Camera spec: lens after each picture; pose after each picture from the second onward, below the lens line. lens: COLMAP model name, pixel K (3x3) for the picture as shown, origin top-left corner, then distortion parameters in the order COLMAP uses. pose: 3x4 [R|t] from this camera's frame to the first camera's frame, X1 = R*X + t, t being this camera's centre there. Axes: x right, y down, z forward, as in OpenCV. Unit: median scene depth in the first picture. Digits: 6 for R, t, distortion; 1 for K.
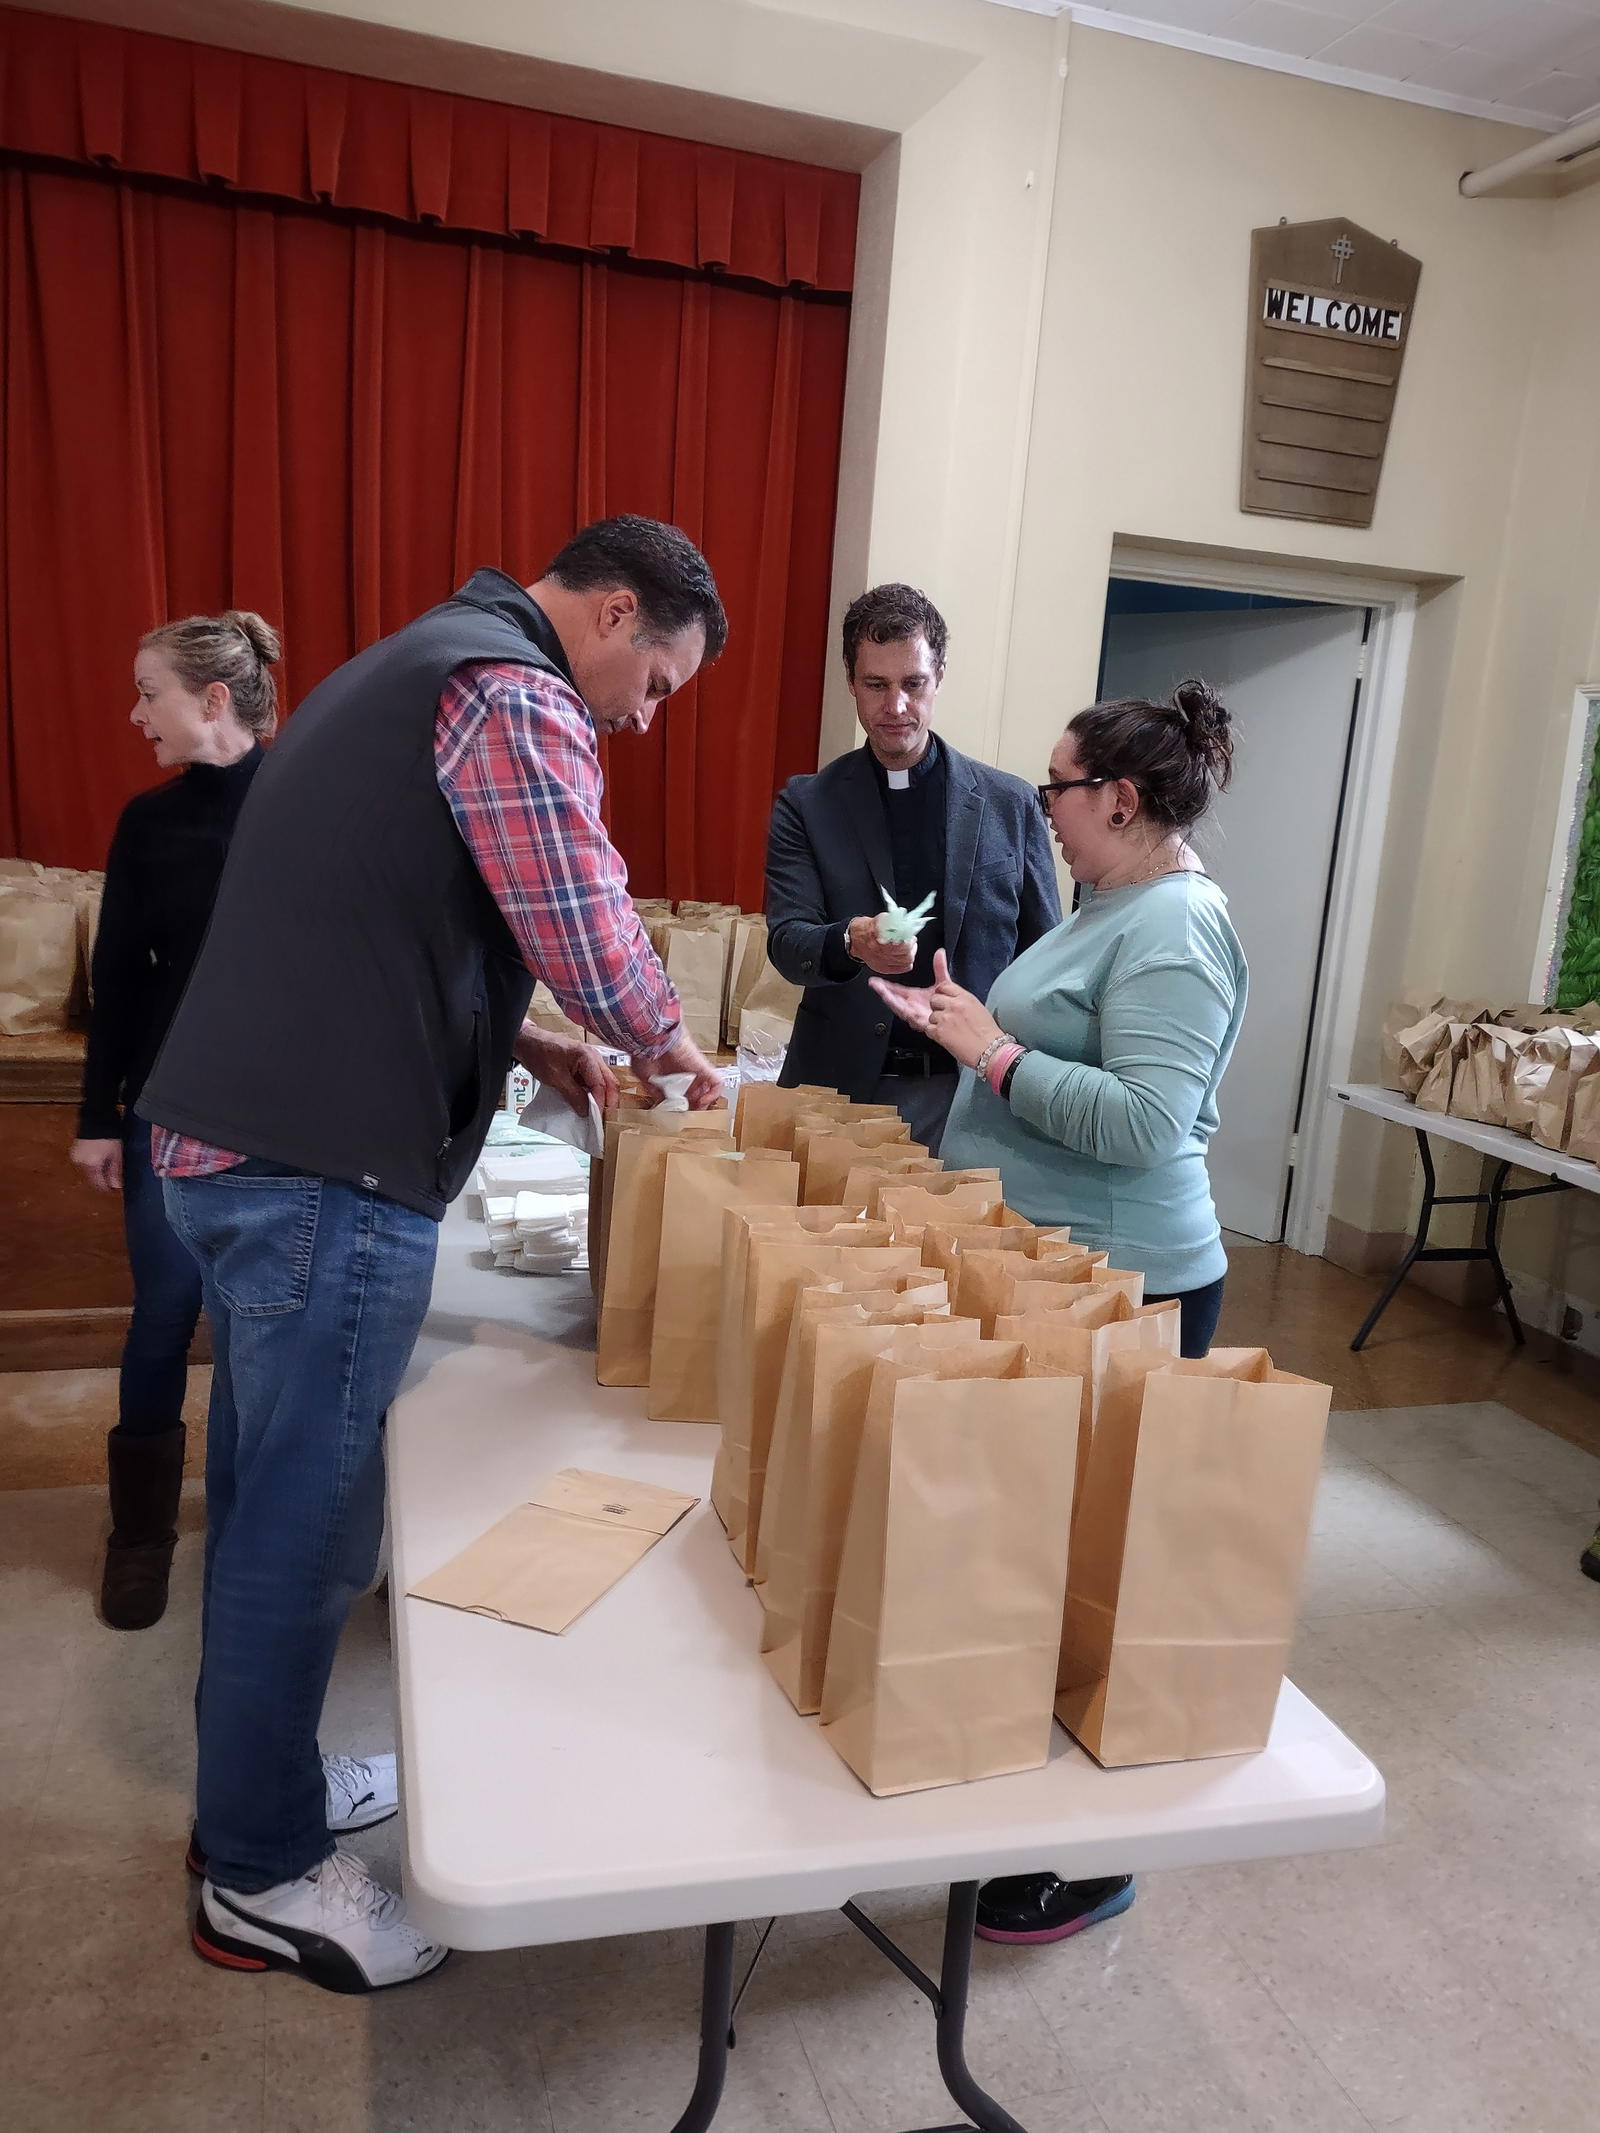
lens RADIAL K [[1583.4, 0, 750.1], [0, 1583.4, 1069.6], [0, 0, 1]] dist [0.006098, 0.002405]
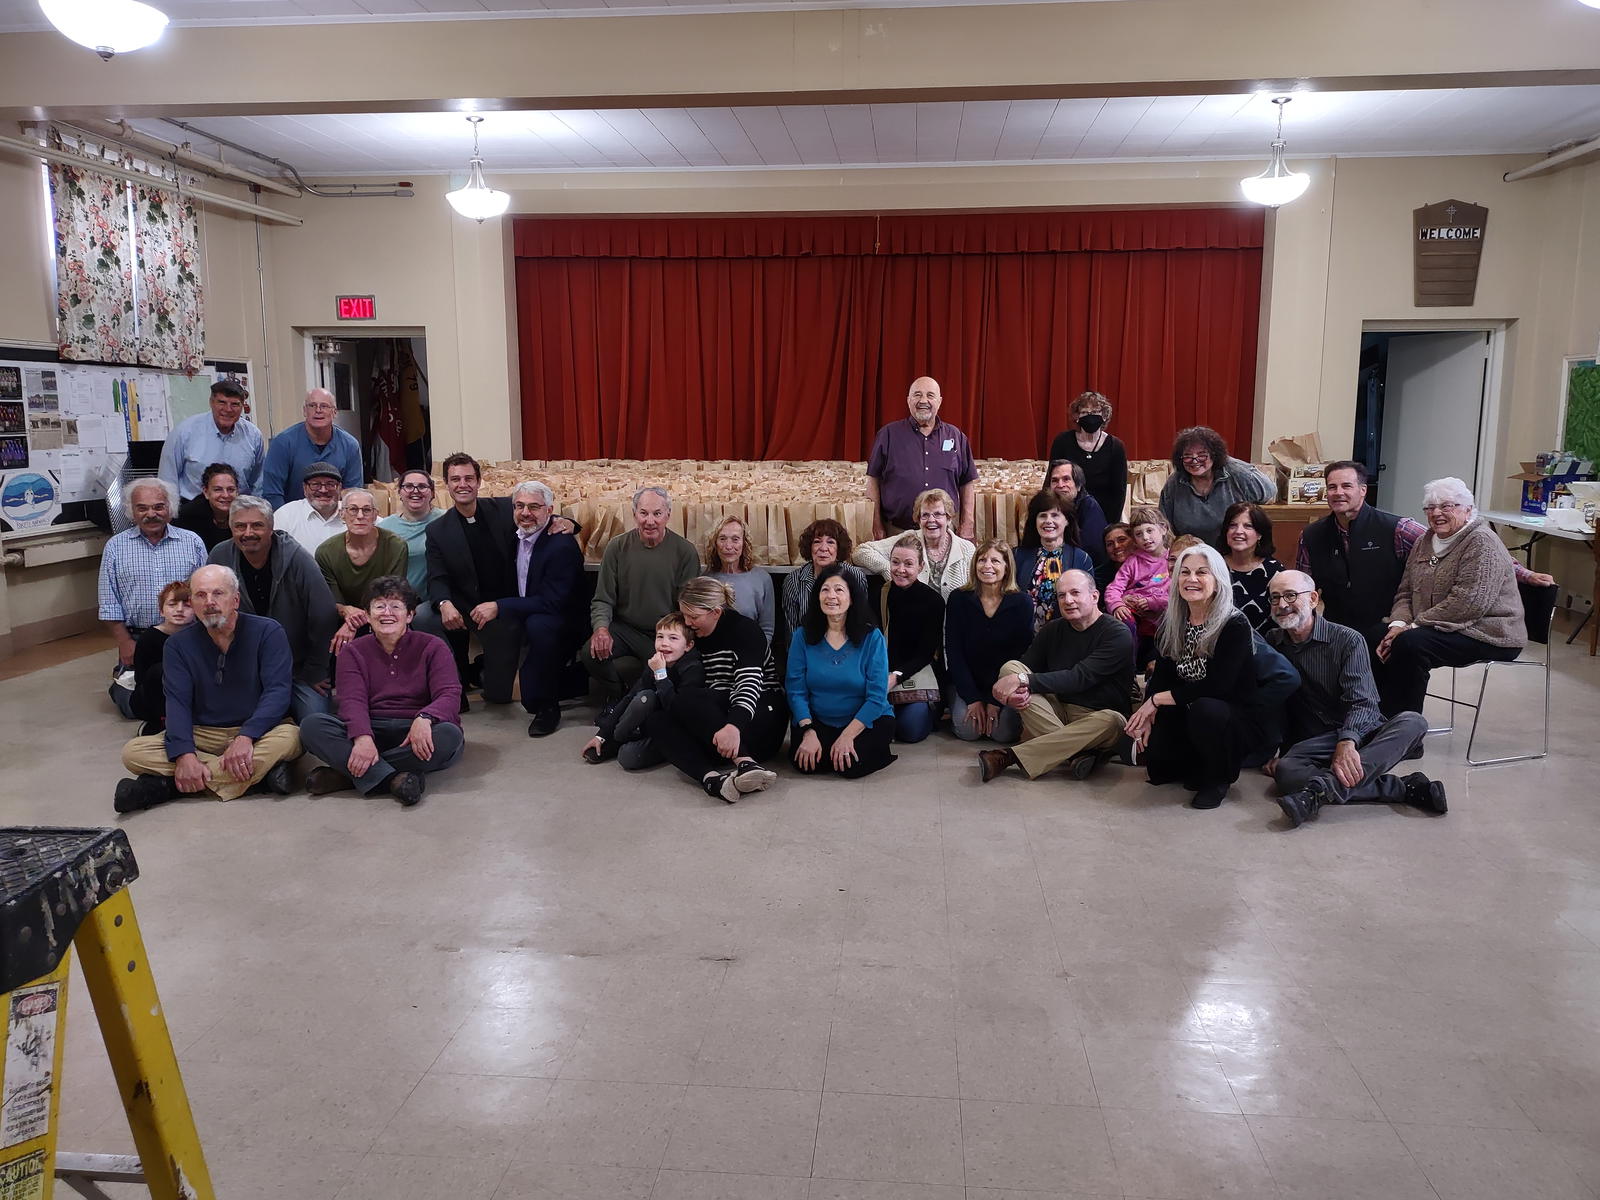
lens RADIAL K [[1184.1, 0, 800.5], [0, 1184.1, 602.5], [0, 0, 1]] dist [0.008189, 0.001025]
pose [[0.919735, -0.008828, -0.392441, 0.132330], [-0.006130, 0.999302, -0.036845, 0.247280], [0.392492, 0.036293, 0.919039, -1.306440]]
